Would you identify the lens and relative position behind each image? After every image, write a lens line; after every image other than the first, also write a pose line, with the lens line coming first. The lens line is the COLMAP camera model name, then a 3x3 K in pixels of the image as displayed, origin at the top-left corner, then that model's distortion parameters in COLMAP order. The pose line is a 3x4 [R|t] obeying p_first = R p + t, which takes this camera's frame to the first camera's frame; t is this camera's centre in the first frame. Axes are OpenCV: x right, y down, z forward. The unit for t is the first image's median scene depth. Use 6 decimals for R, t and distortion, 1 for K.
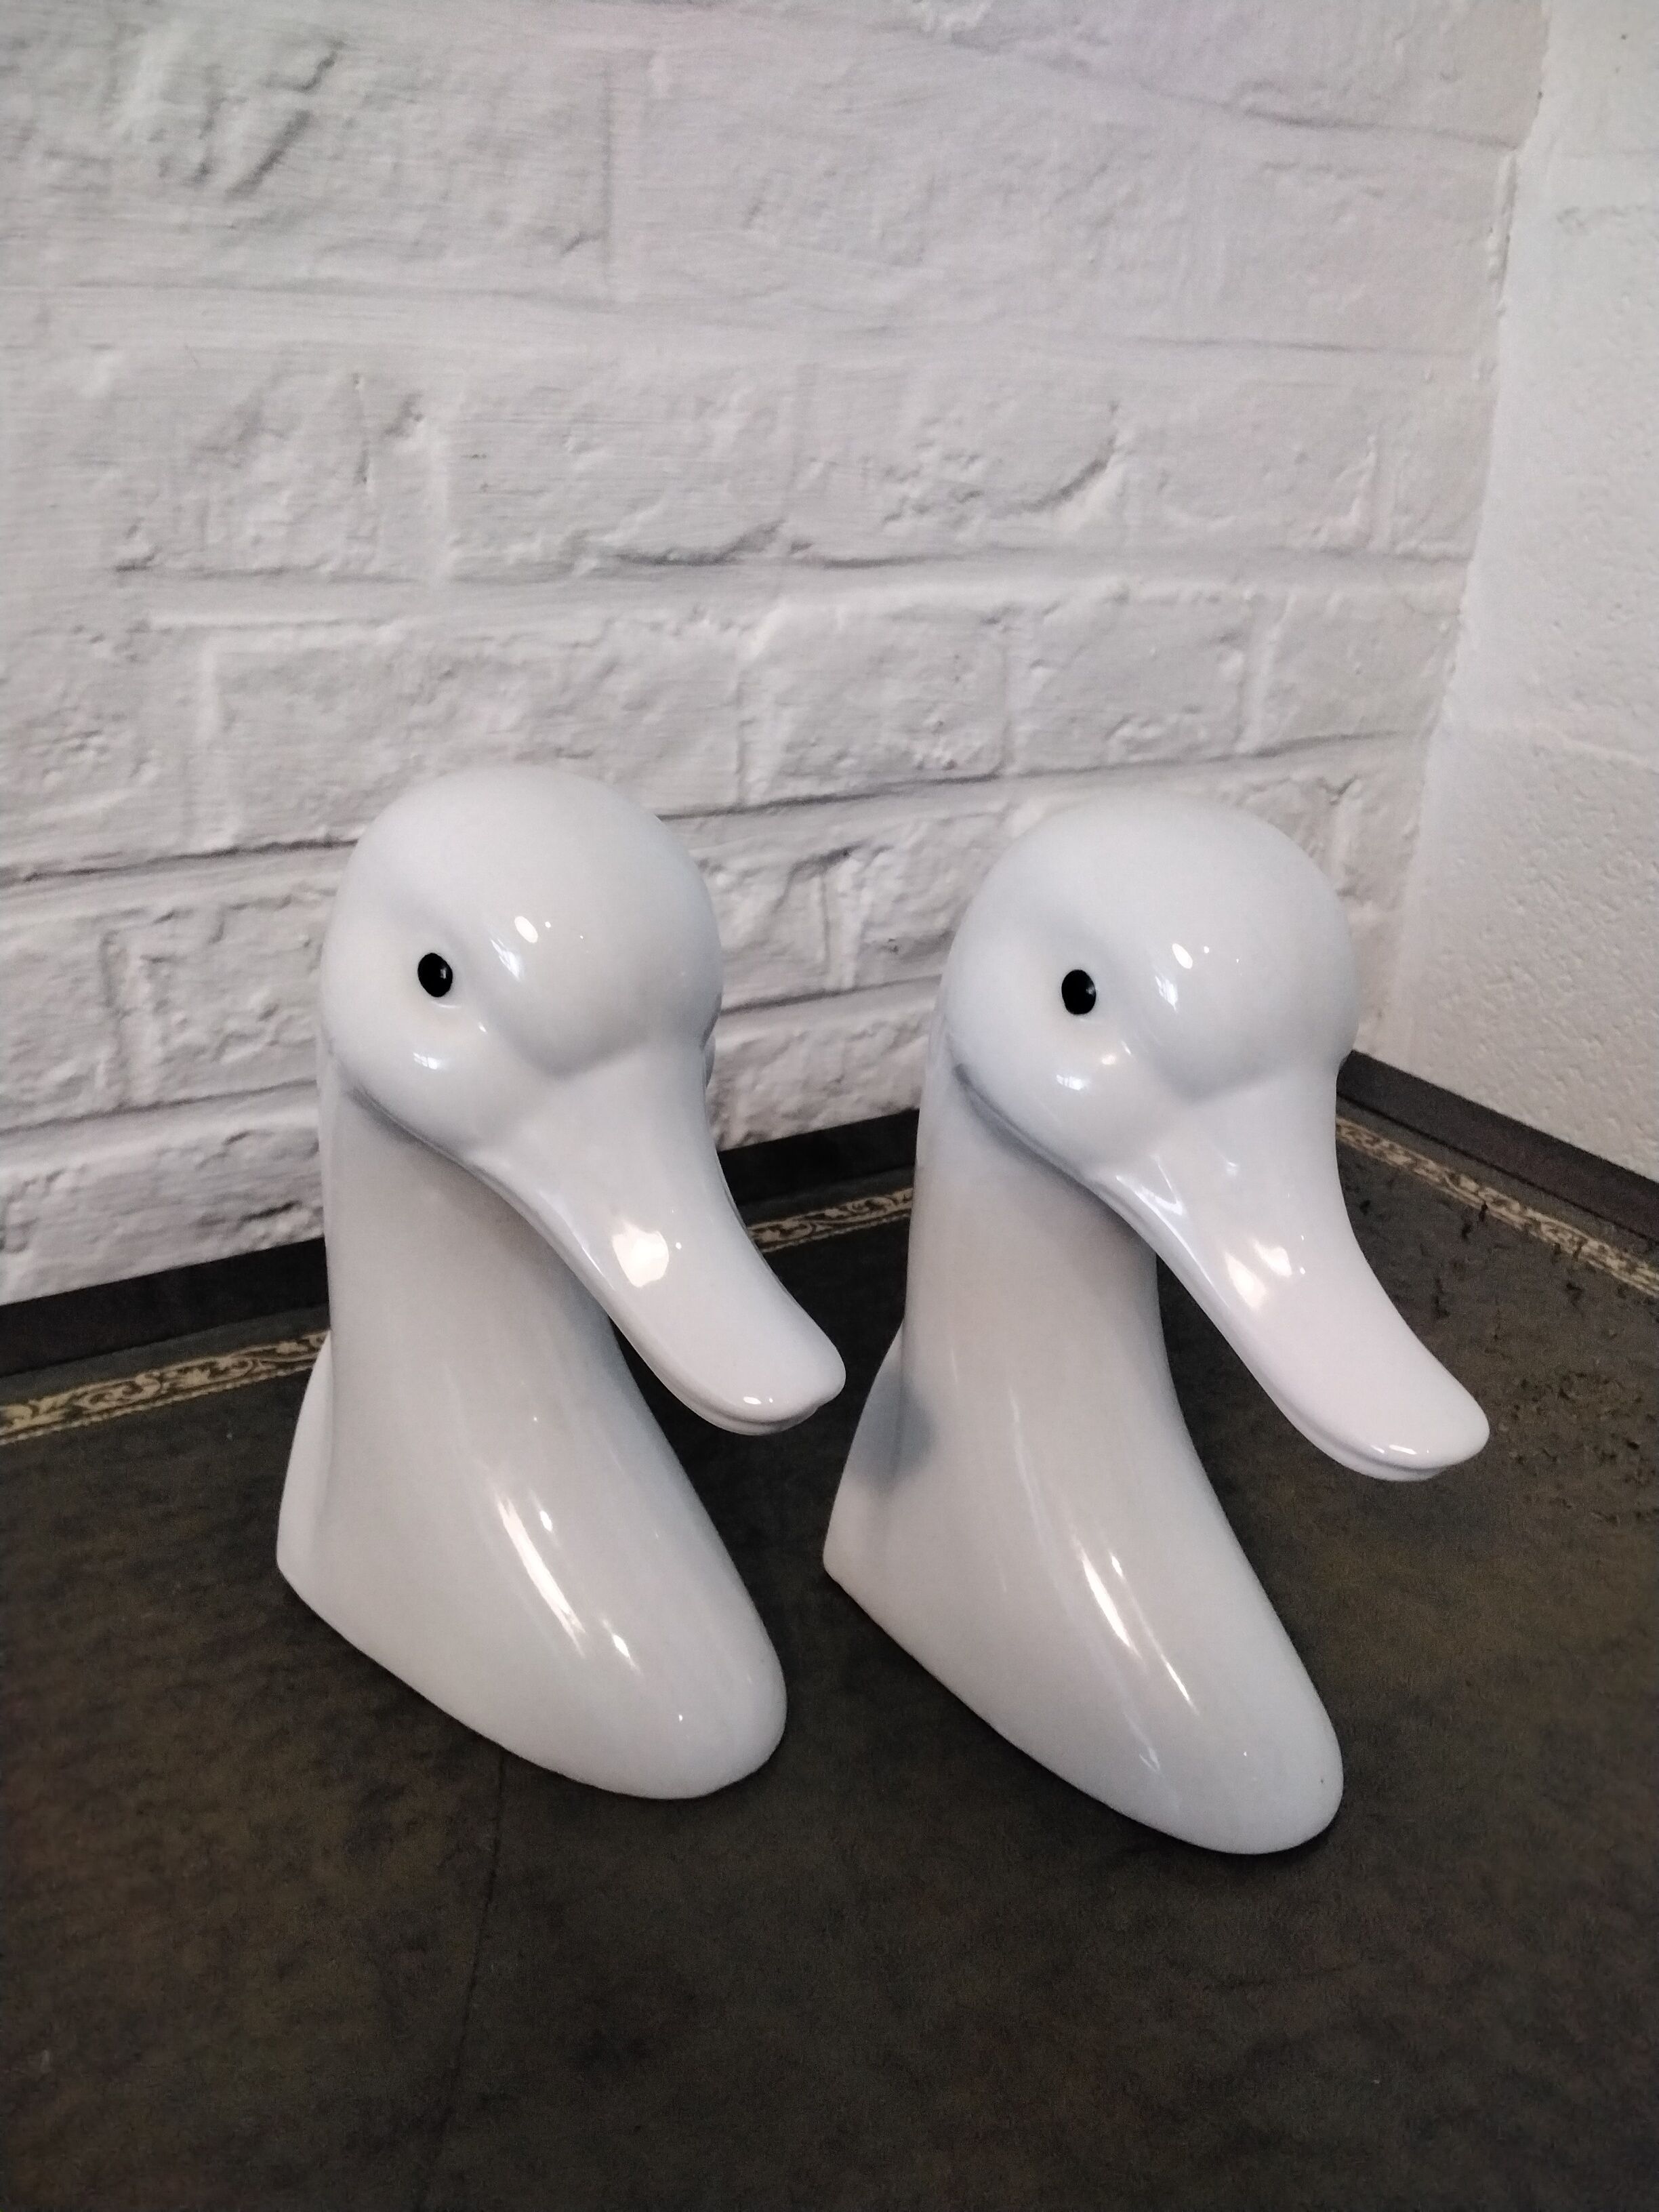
lens RADIAL K [[1745.8, 0, 831.6], [0, 1745.8, 1119.3], [0, 0, 1]] dist [0.070565, -0.158890]
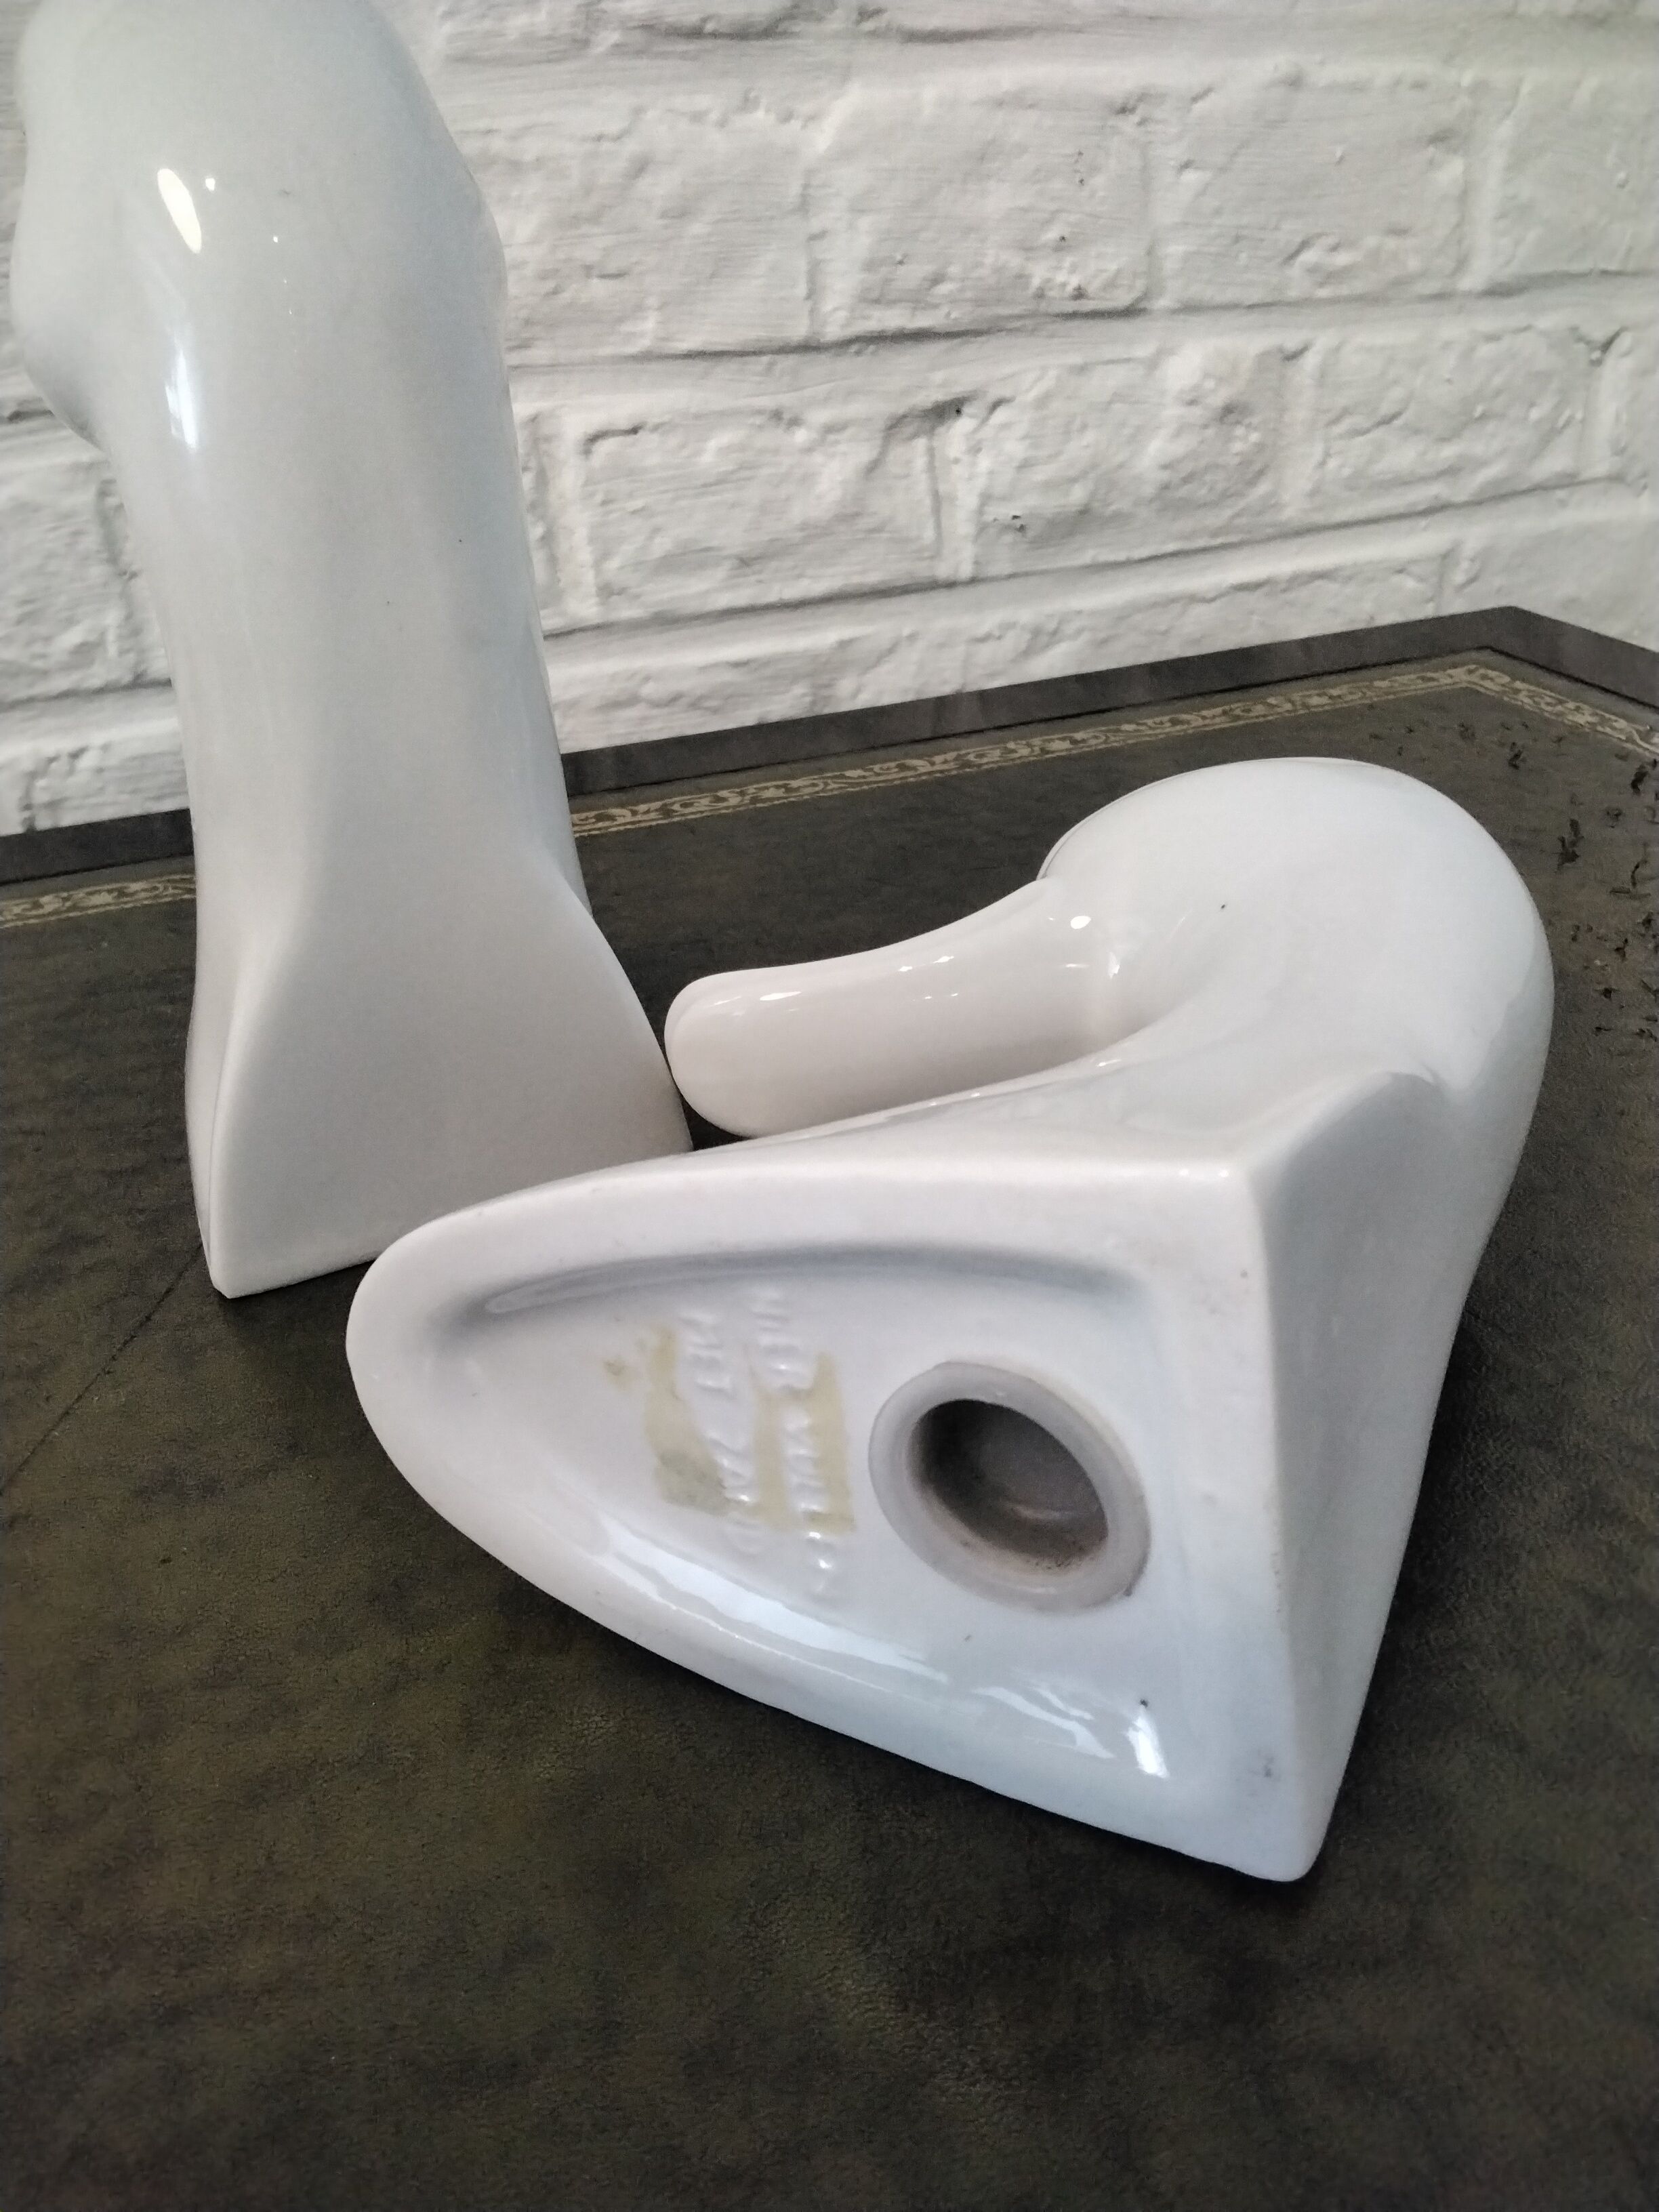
lens RADIAL K [[1773.1, 0, 836.6], [0, 1773.1, 1115.3], [0, 0, 1]] dist [0.023141, -0.095894]
pose [[0.977330, 0.025887, -0.210131, 0.167841], [-0.005405, 0.995224, 0.097468, 0.128000], [0.211651, -0.094123, 0.972803, 0.121479]]
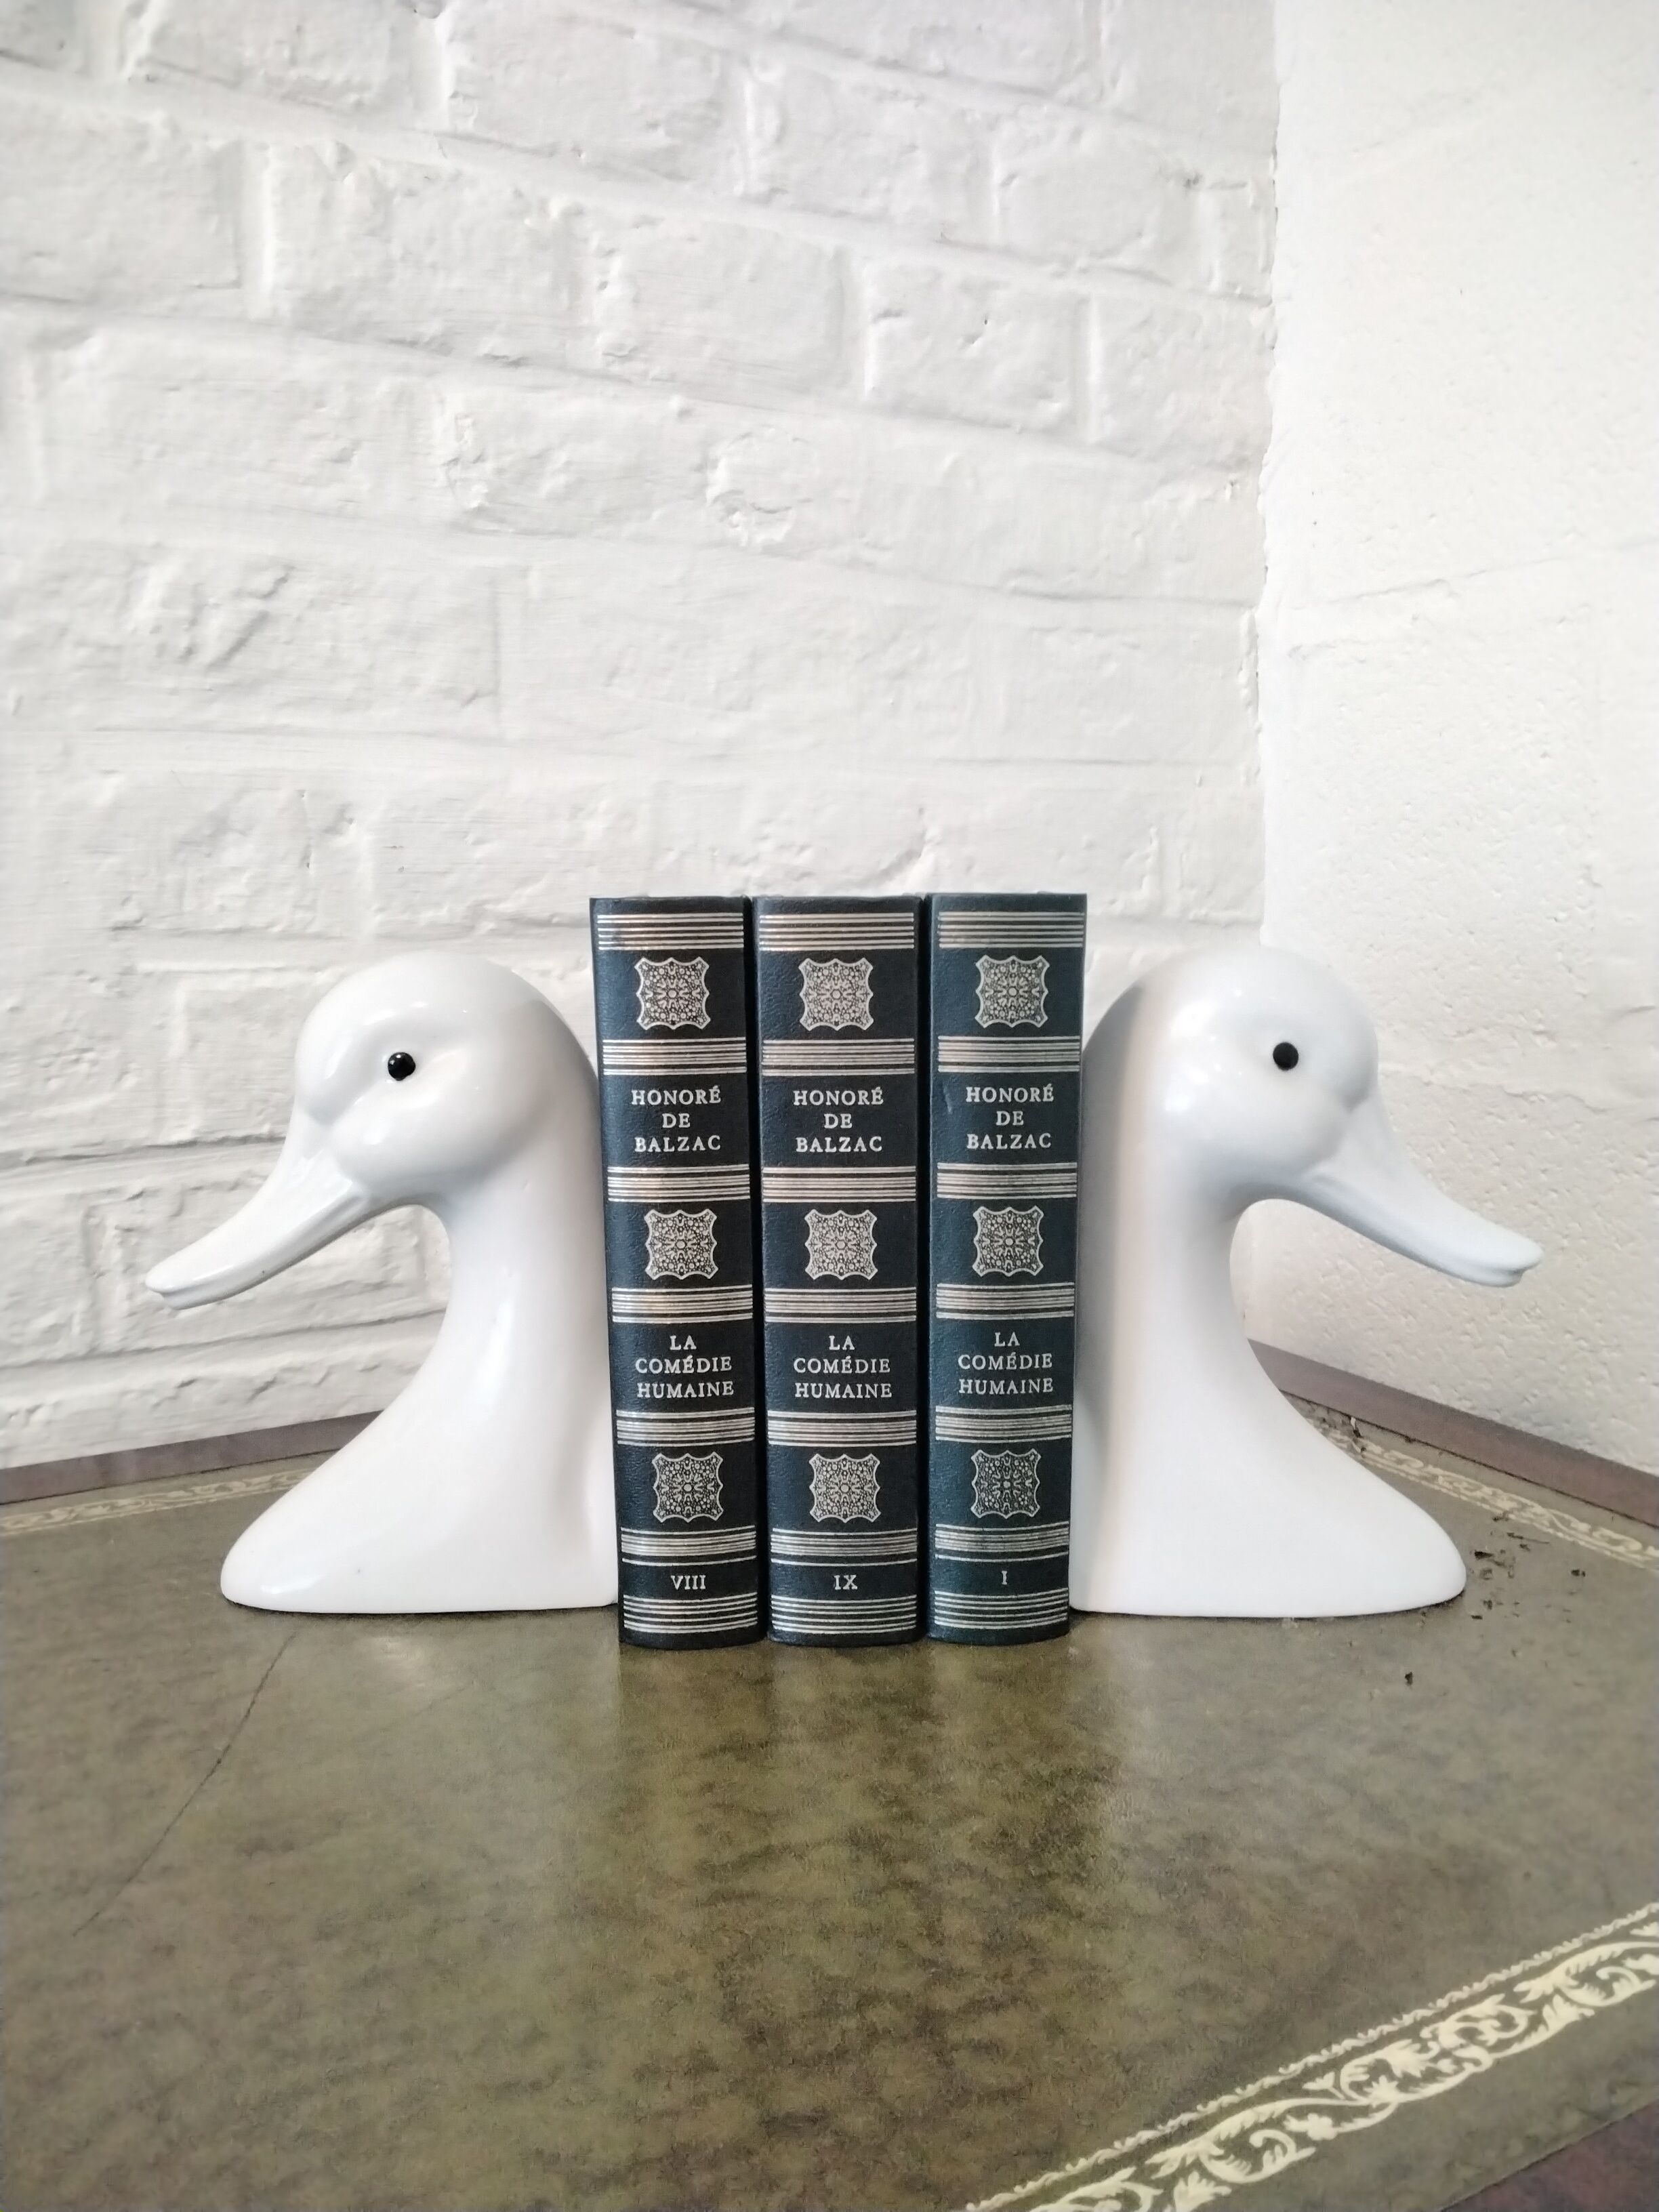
lens RADIAL K [[1742.0, 0, 849.0], [0, 1742.0, 1128.3], [0, 0, 1]] dist [0.067661, -0.142542]
pose [[0.997809, -0.038864, -0.053549, 0.190198], [0.023263, 0.963705, -0.265954, 0.175606], [0.061942, 0.264126, 0.962497, -0.183975]]
